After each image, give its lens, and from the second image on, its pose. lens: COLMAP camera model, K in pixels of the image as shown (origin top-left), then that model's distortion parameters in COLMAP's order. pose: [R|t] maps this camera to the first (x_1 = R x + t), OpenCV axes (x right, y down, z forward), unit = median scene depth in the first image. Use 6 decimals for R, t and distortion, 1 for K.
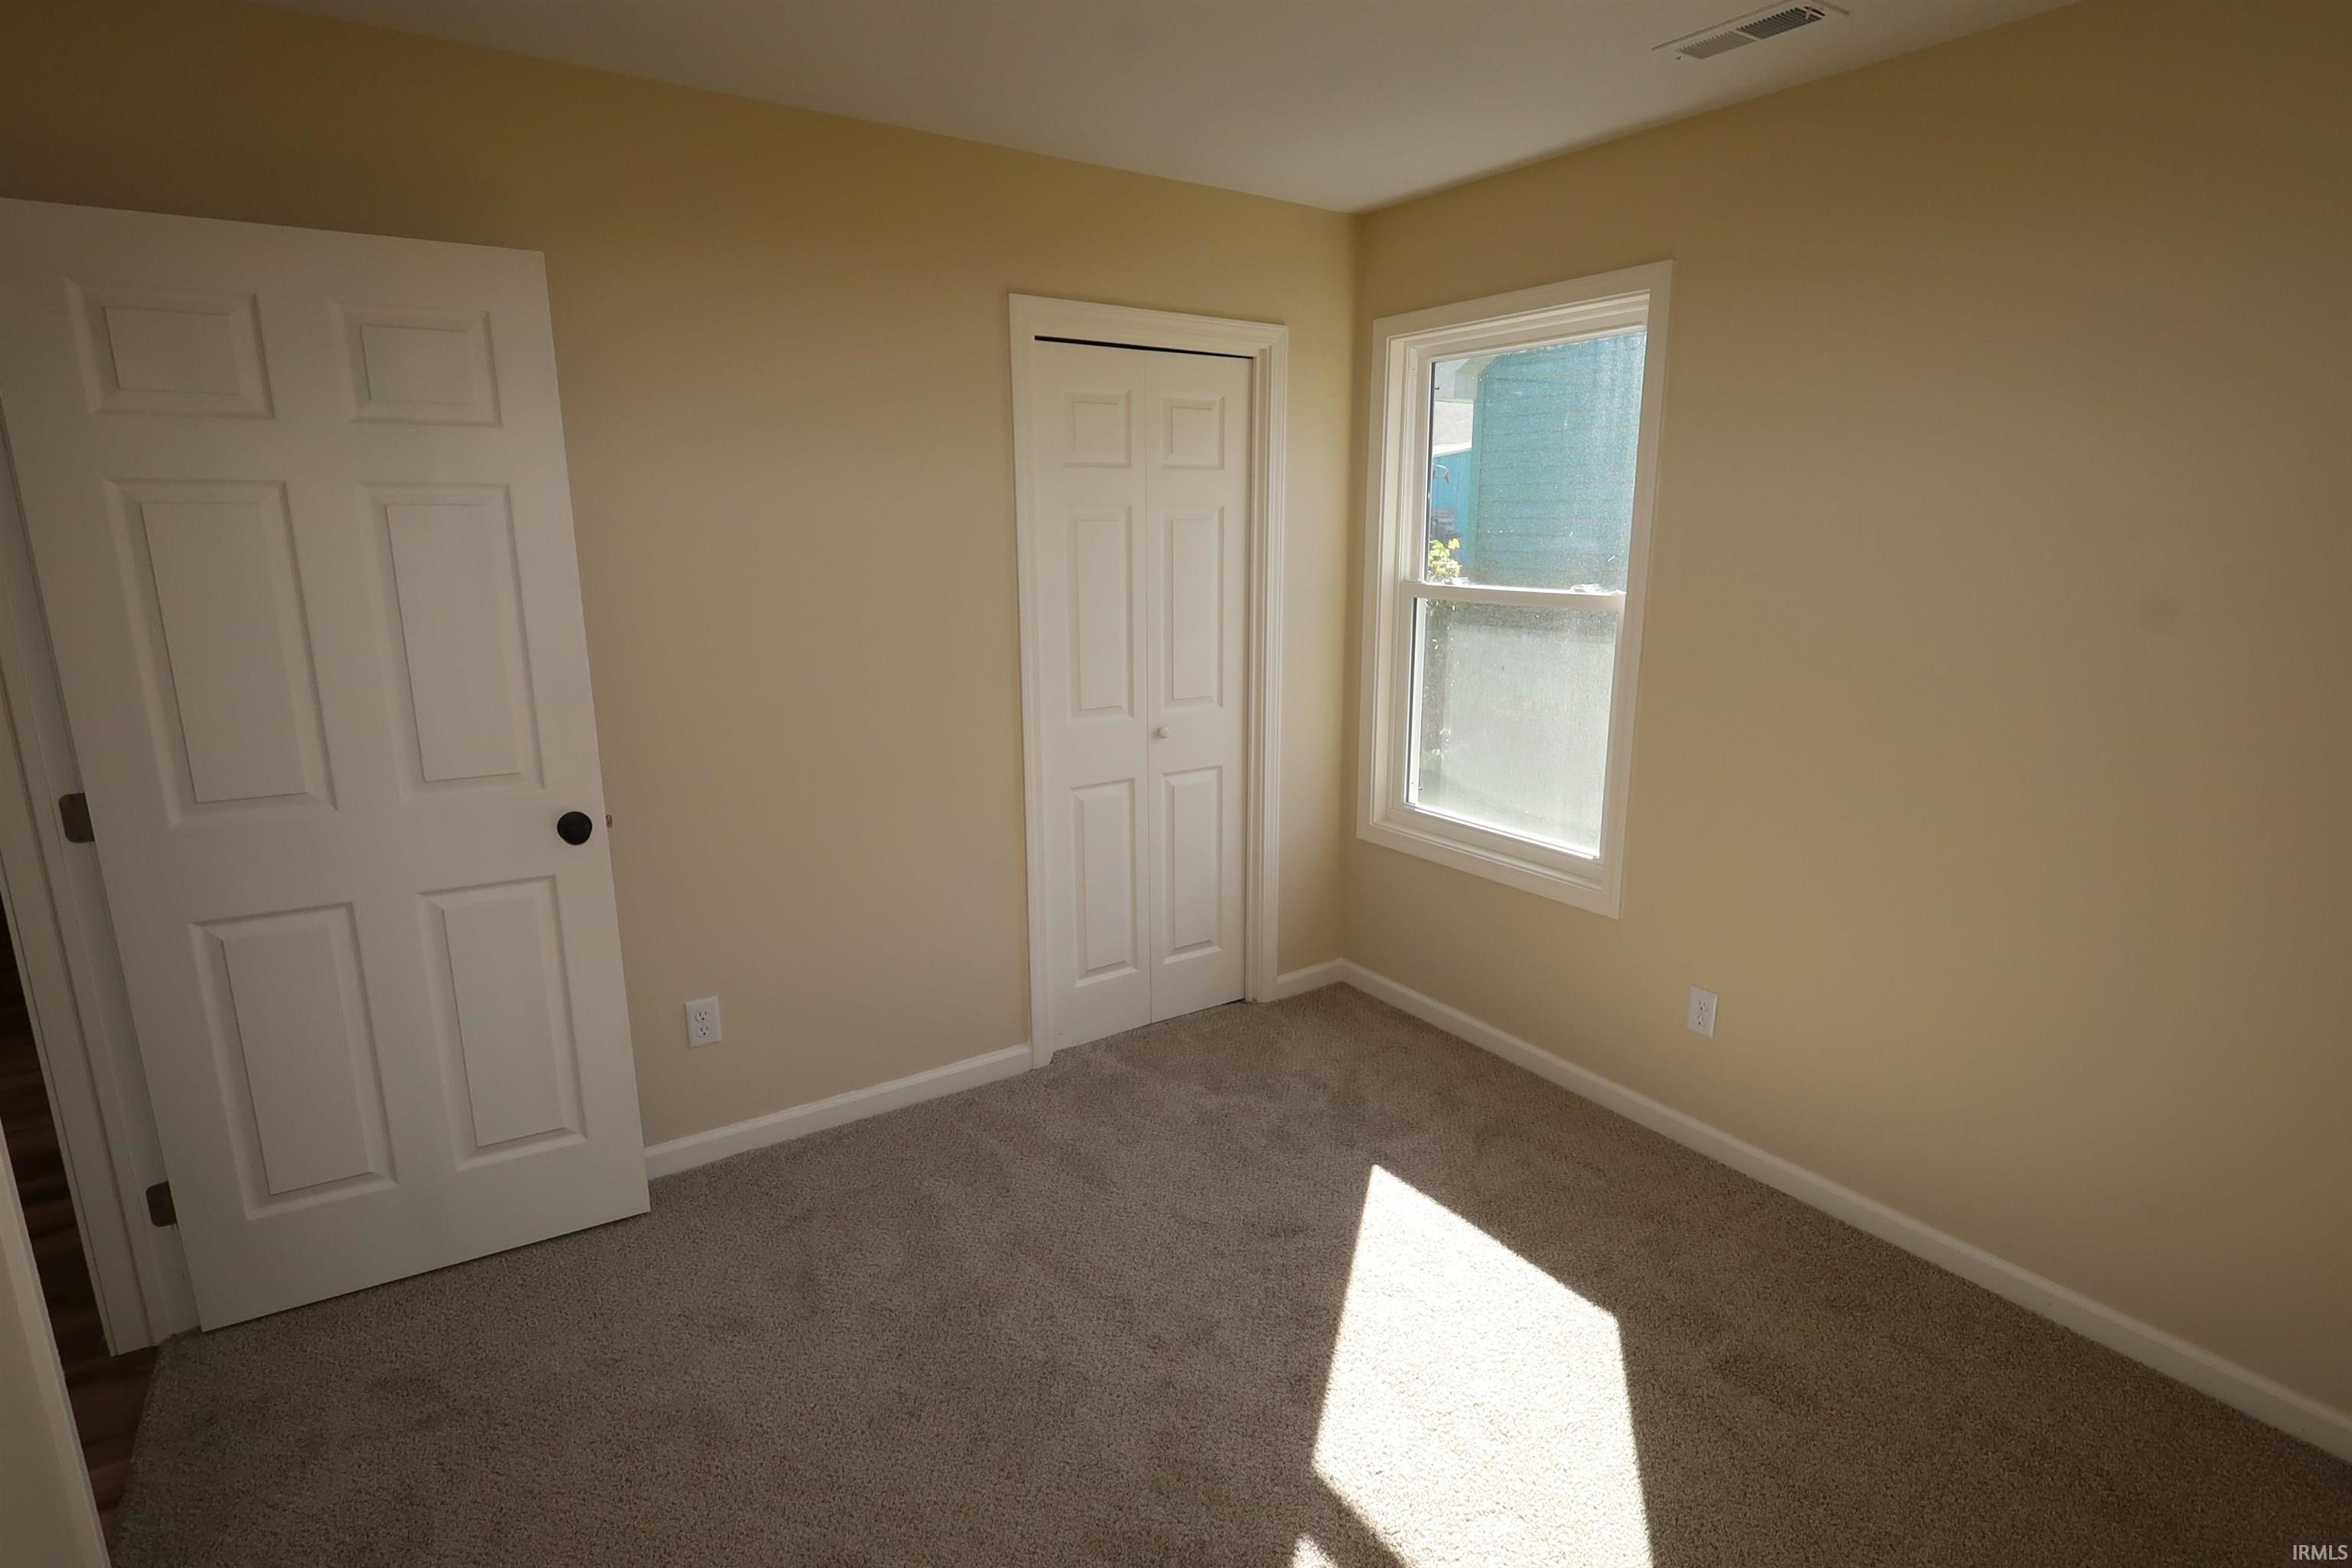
lens RADIAL K [[1163.6, 0, 1177.9], [0, 1163.6, 788.1], [0, 0, 1]] dist [-0.000925, 0.000213]
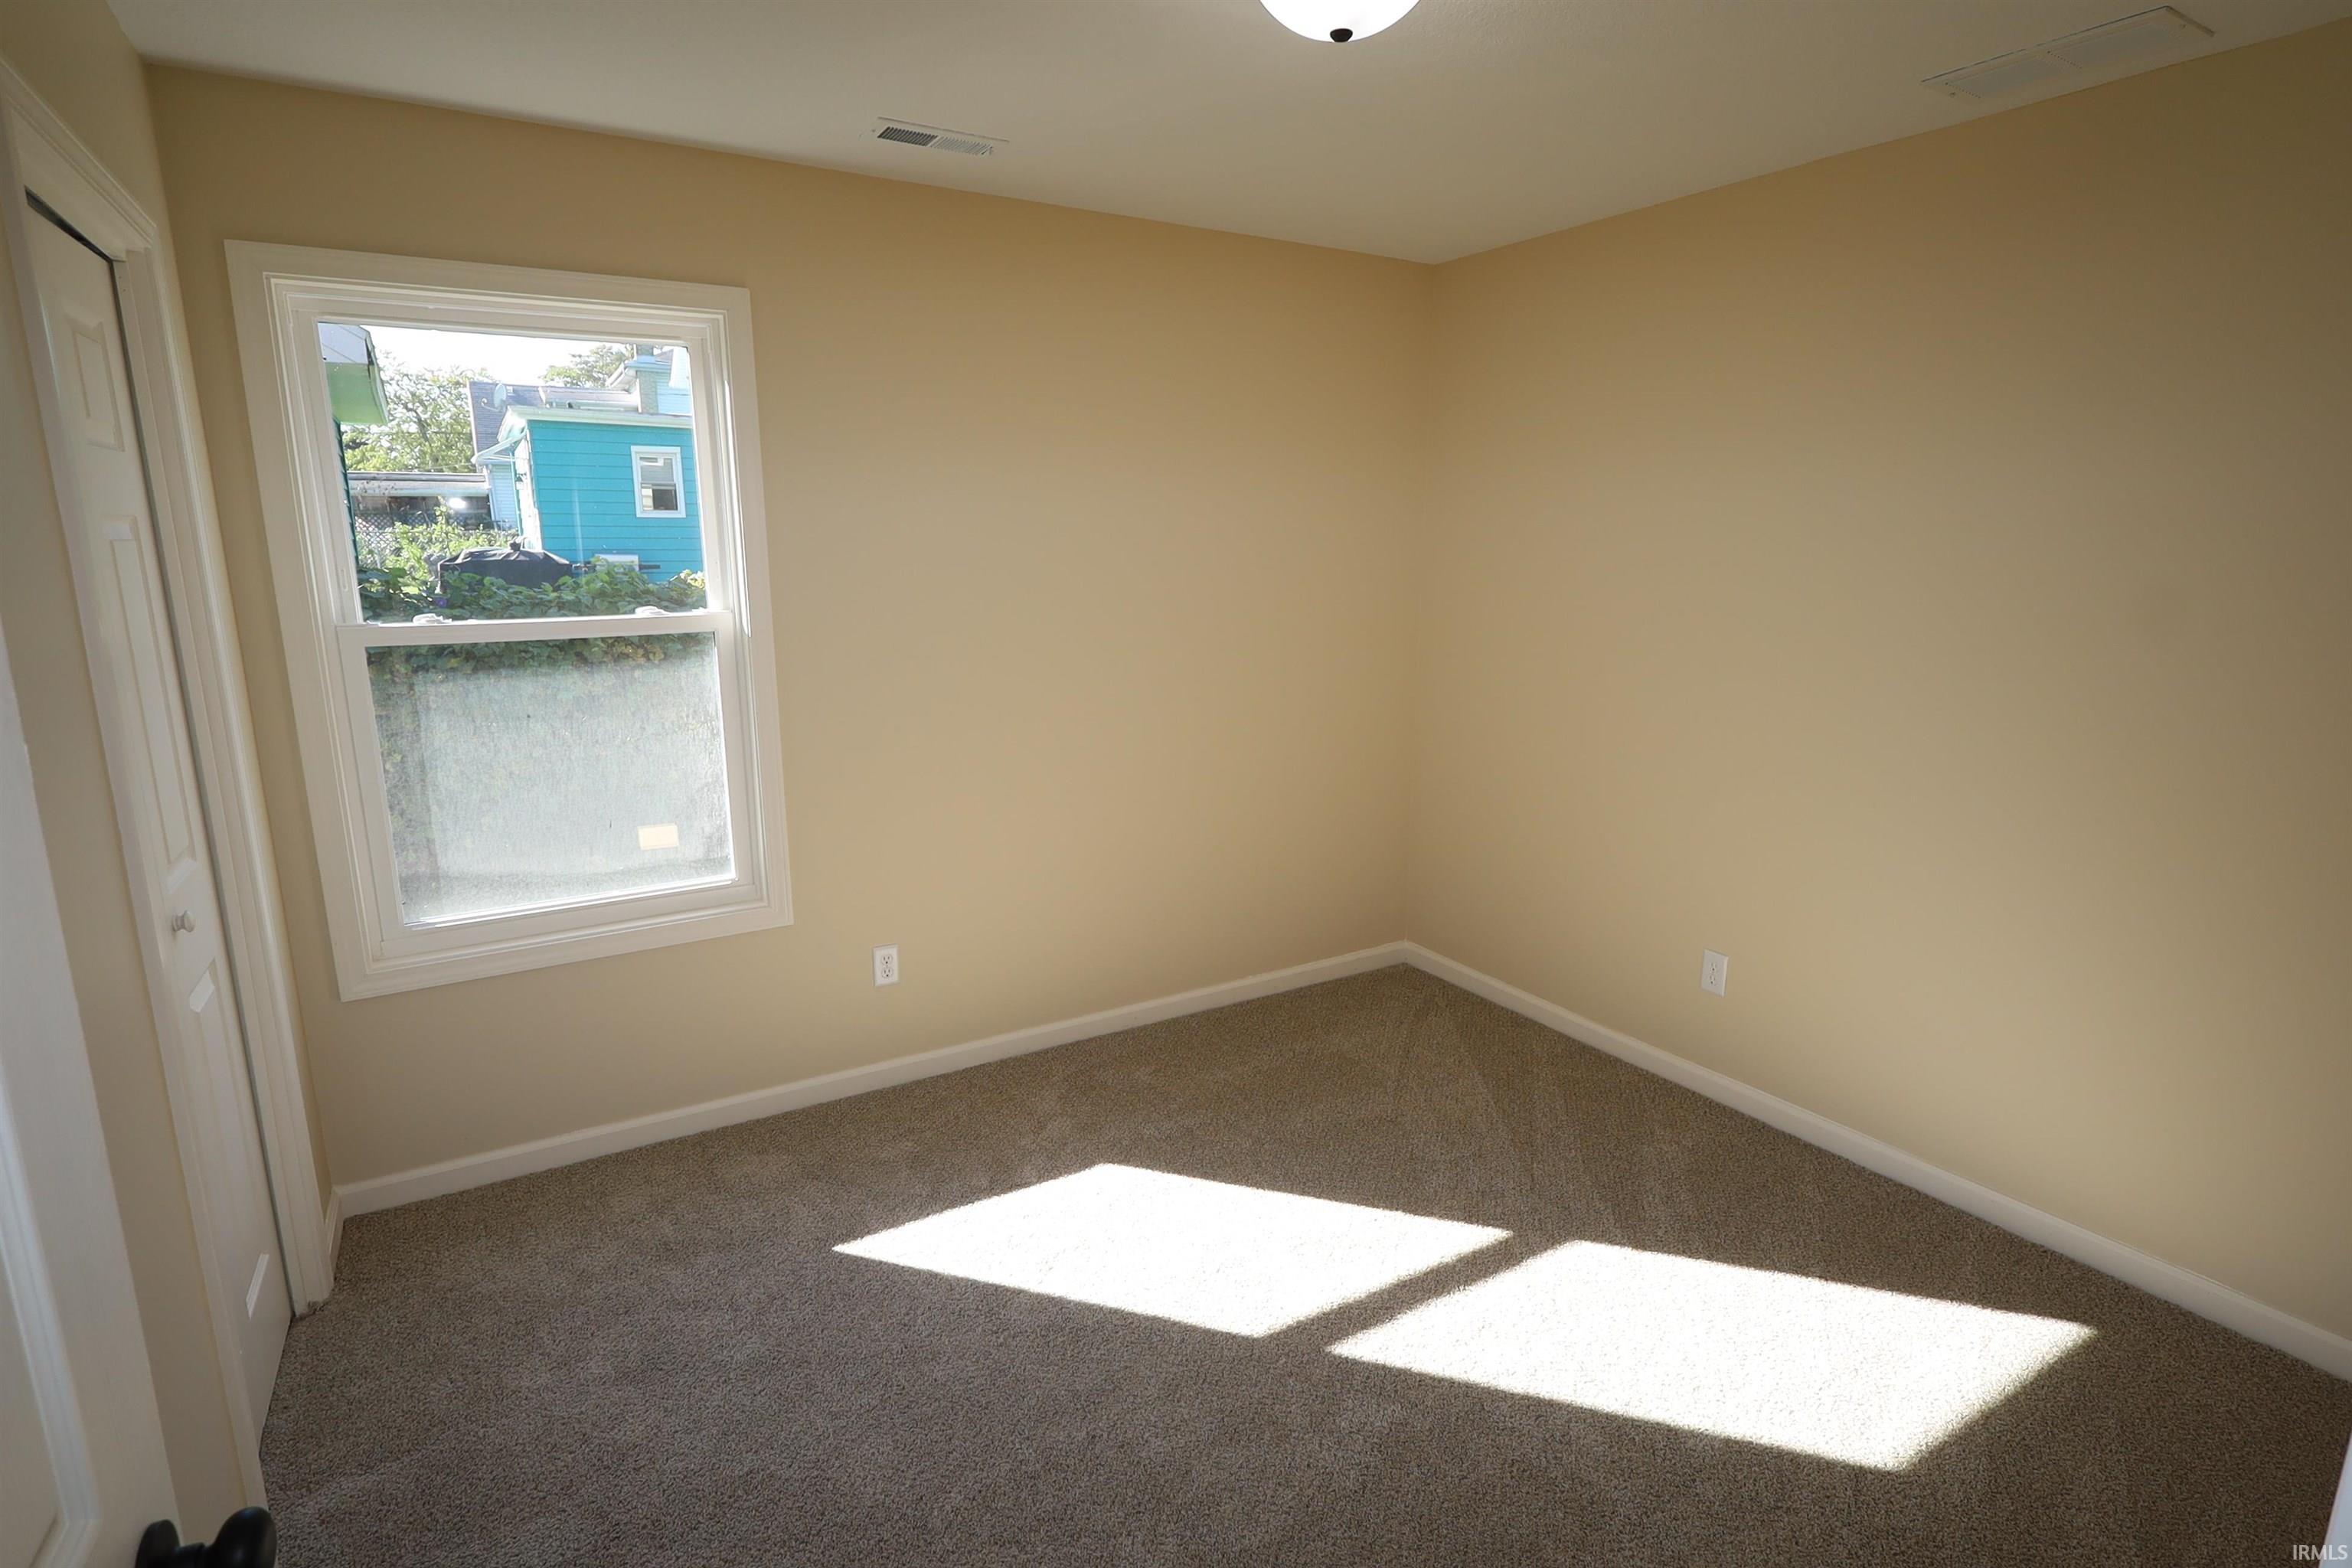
lens RADIAL K [[1163.6, 0, 1177.9], [0, 1163.6, 788.1], [0, 0, 1]] dist [-0.000925, 0.000213]
pose [[0.075904, -0.211791, 0.974363, -0.548150], [0.226141, 0.955376, 0.190047, -0.116286], [-0.971133, 0.205918, 0.120412, 0.496981]]
